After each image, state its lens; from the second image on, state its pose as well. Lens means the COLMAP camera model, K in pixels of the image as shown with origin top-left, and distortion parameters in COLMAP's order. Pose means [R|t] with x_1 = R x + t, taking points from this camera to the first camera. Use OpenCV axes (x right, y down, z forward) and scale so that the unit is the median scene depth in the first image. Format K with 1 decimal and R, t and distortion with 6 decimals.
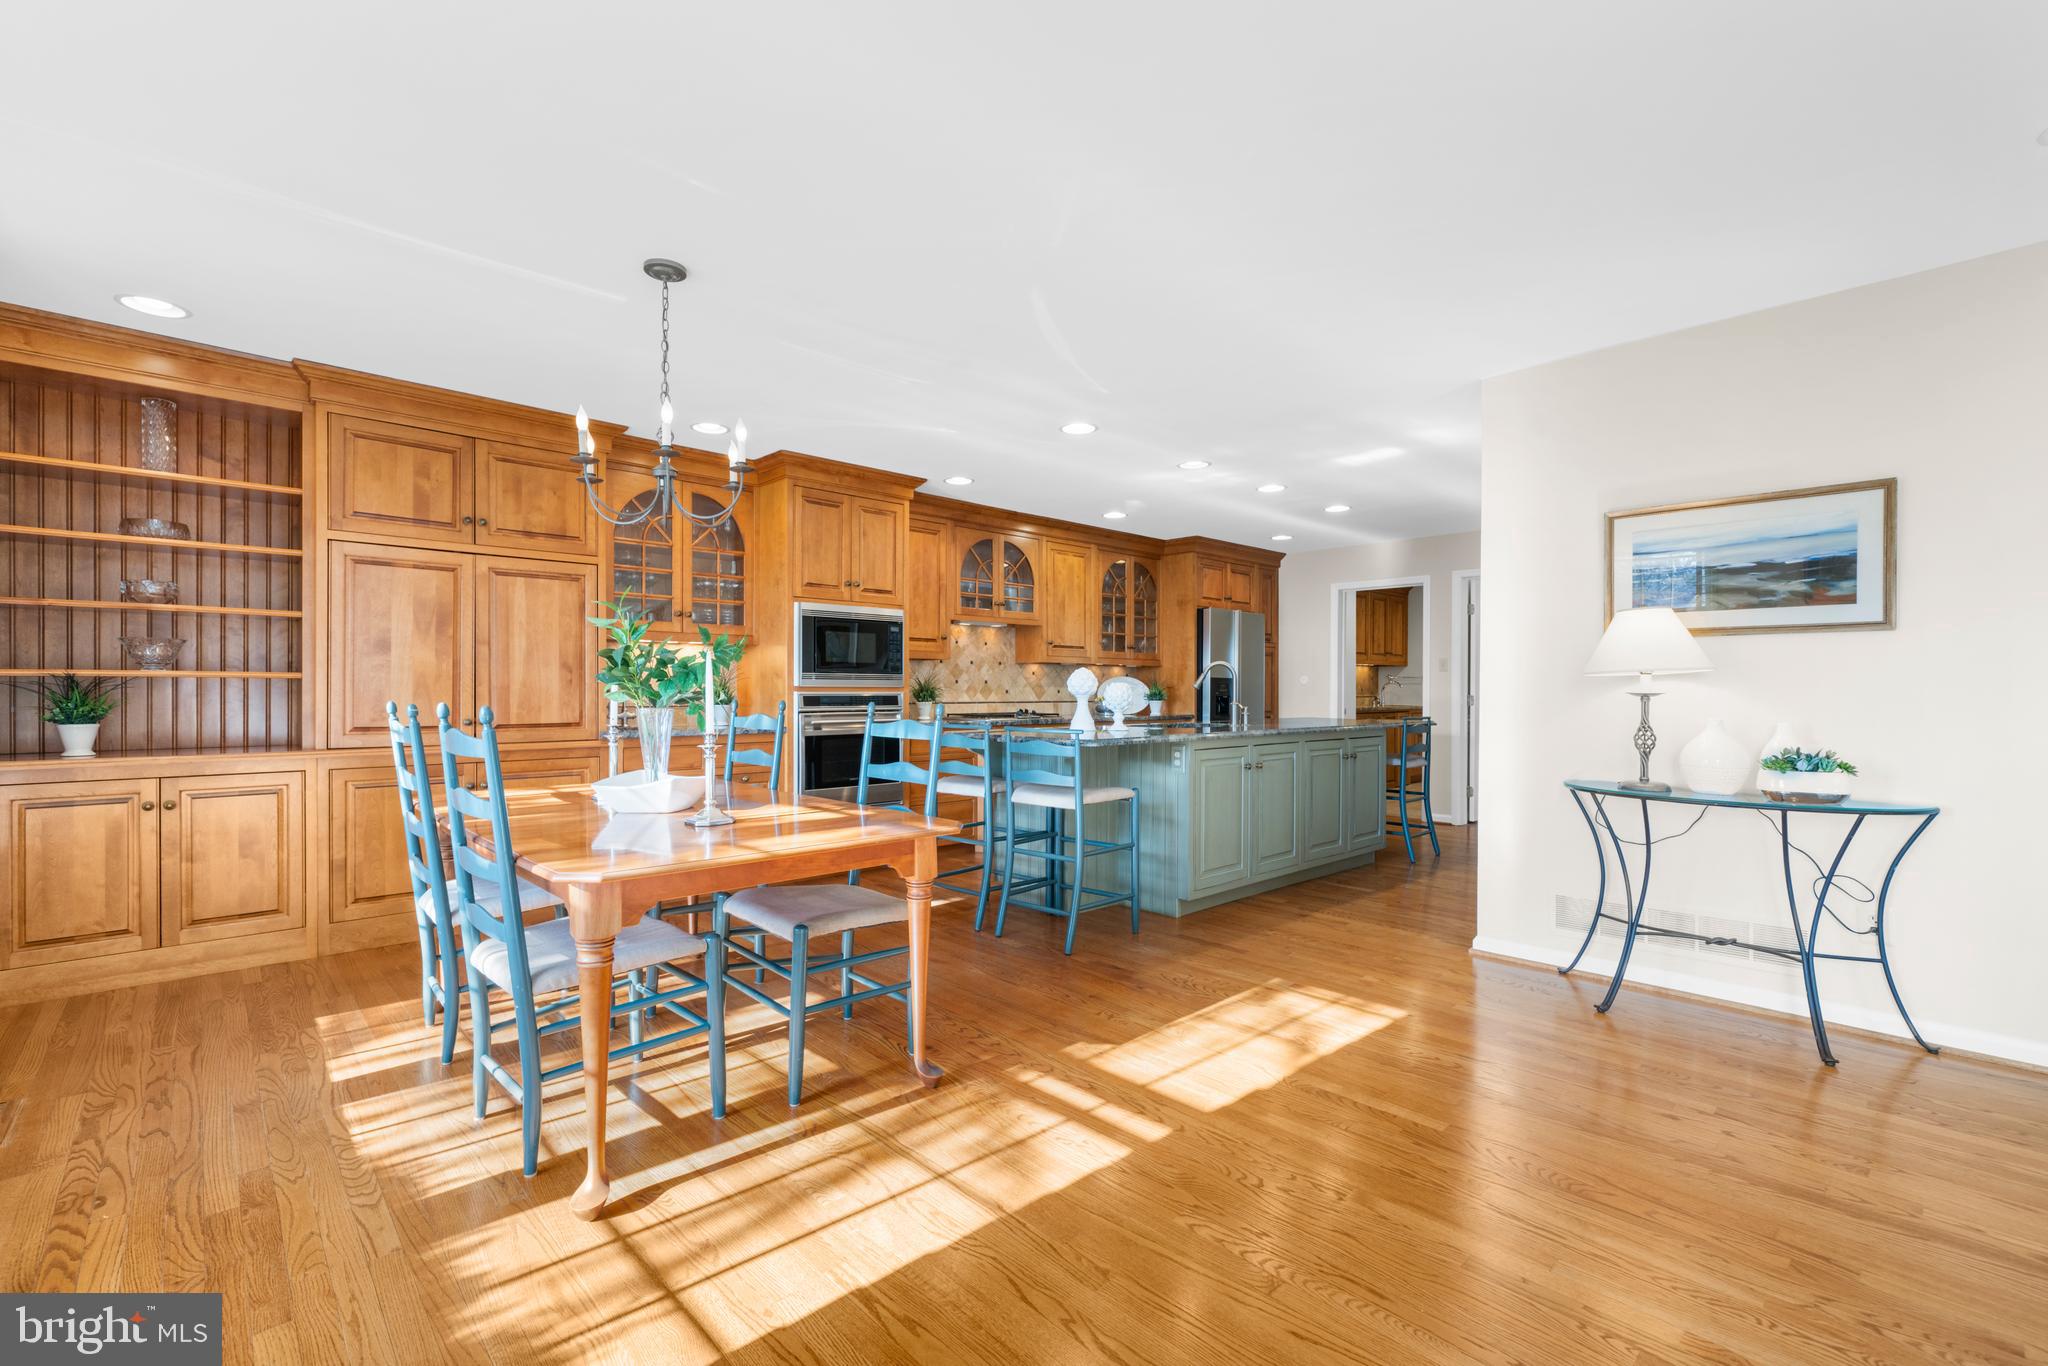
lens RADIAL K [[875.5, 0, 1024.0], [0, 875.5, 683.0], [0, 0, 1]] dist [0.000407, -0.000049]
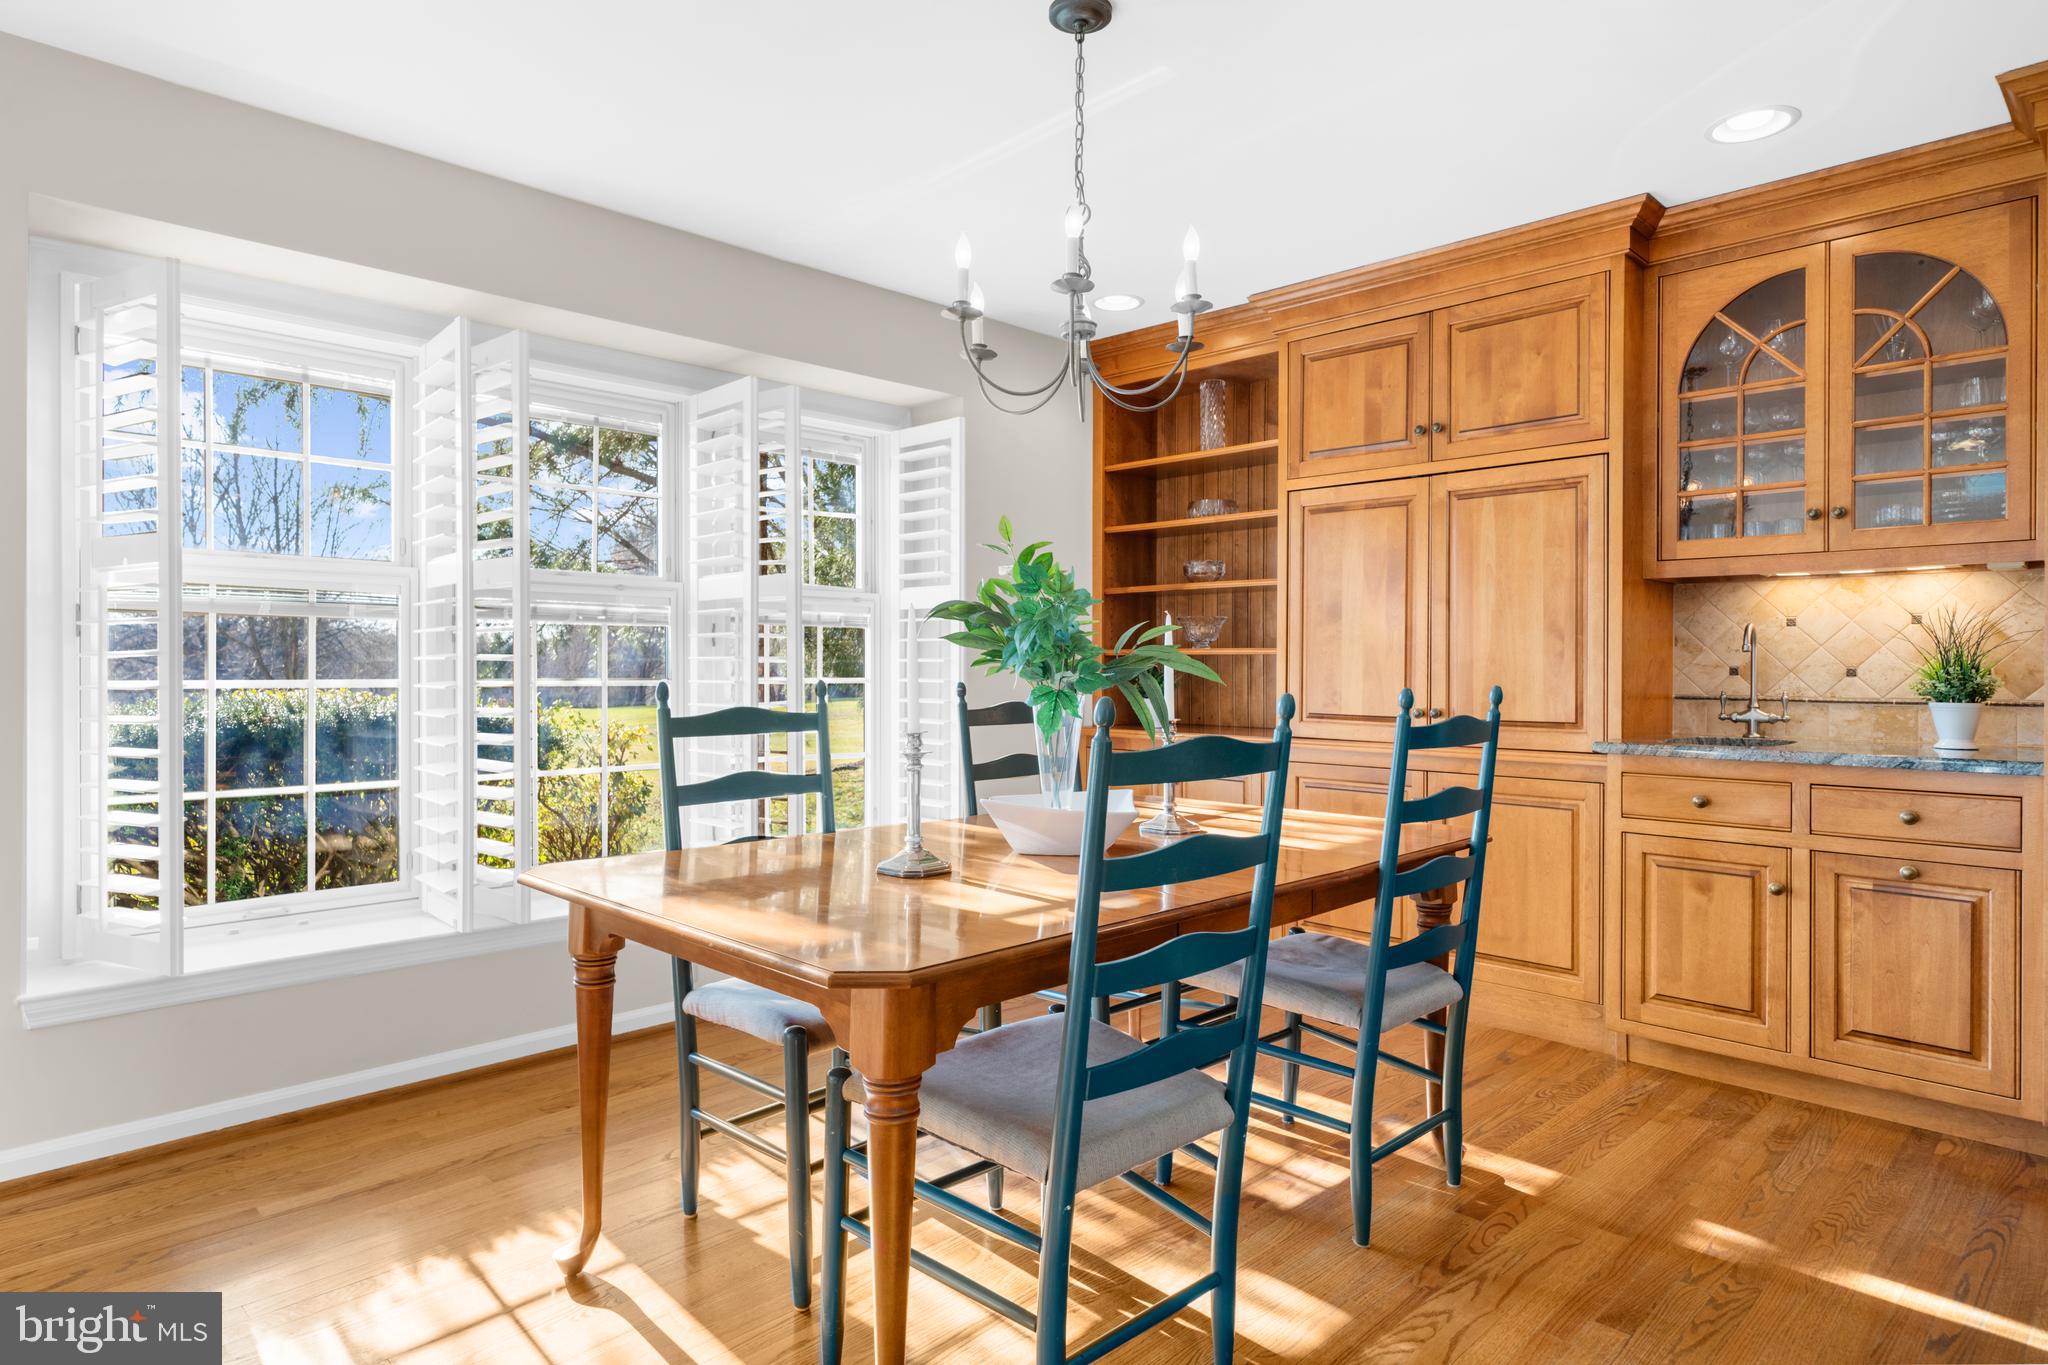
lens RADIAL K [[1161.7, 0, 1015.5], [0, 1161.7, 673.1], [0, 0, 1]] dist [0.006291, 0.000983]
pose [[0.024901, 0.005853, -0.999673, 0.292729], [0.008424, 0.999946, 0.006064, 0.003615], [0.999654, -0.008573, 0.024851, 0.617174]]
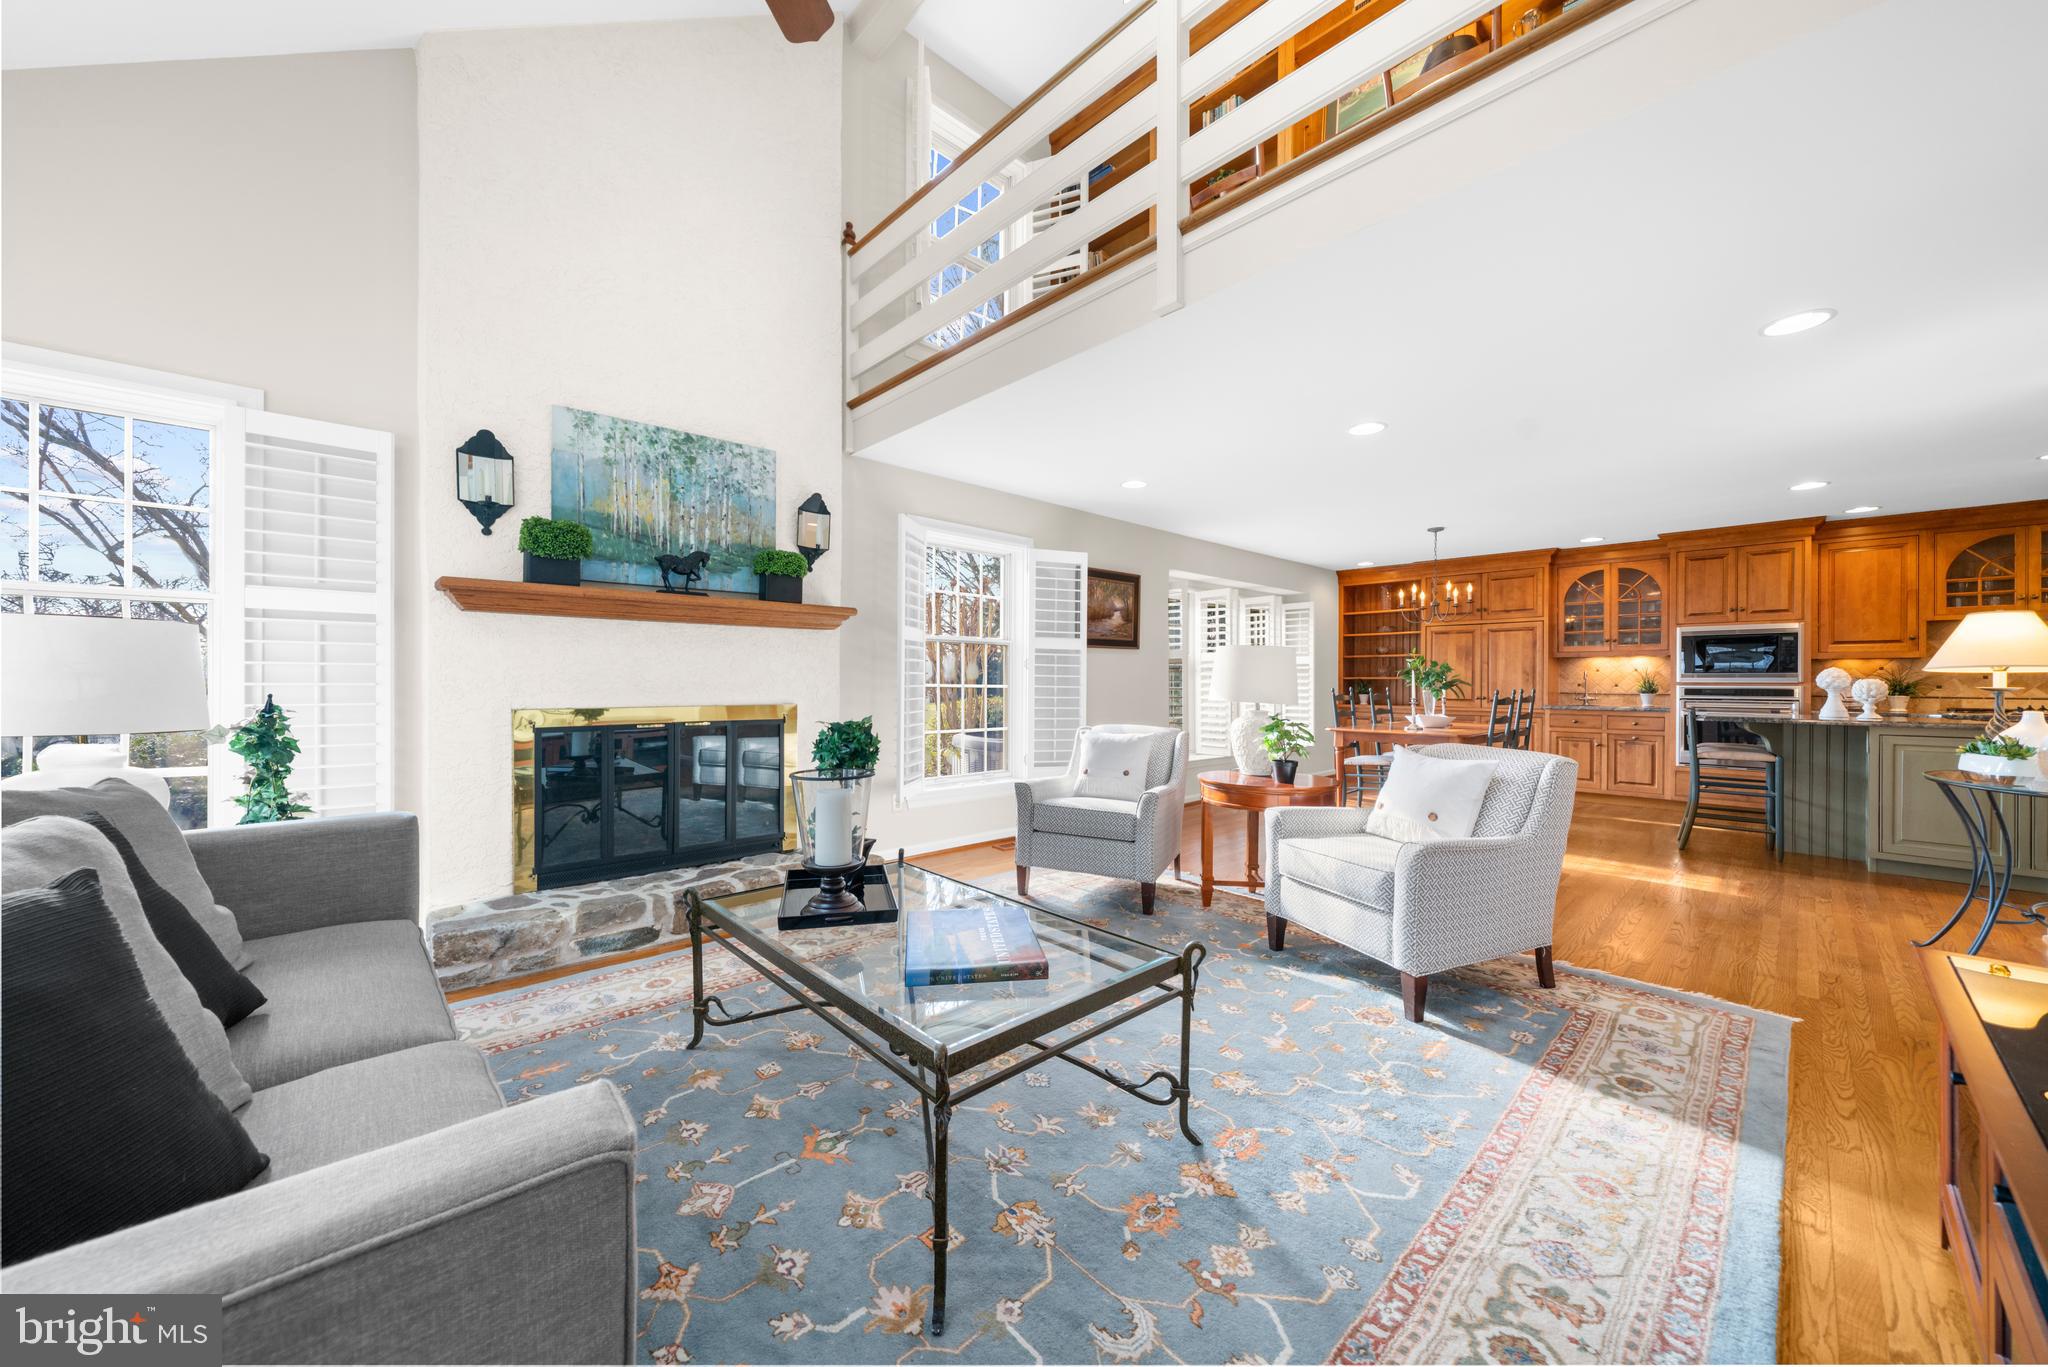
lens RADIAL K [[741.0, 0, 1011.0], [0, 741.0, 684.0], [0, 0, 1]] dist [-0.001430, -0.000173]
pose [[-0.007493, 0.001027, -0.999971, 1.261364], [0.004264, 0.999990, 0.000995, 0.001241], [0.999963, -0.004257, -0.007498, -0.203112]]
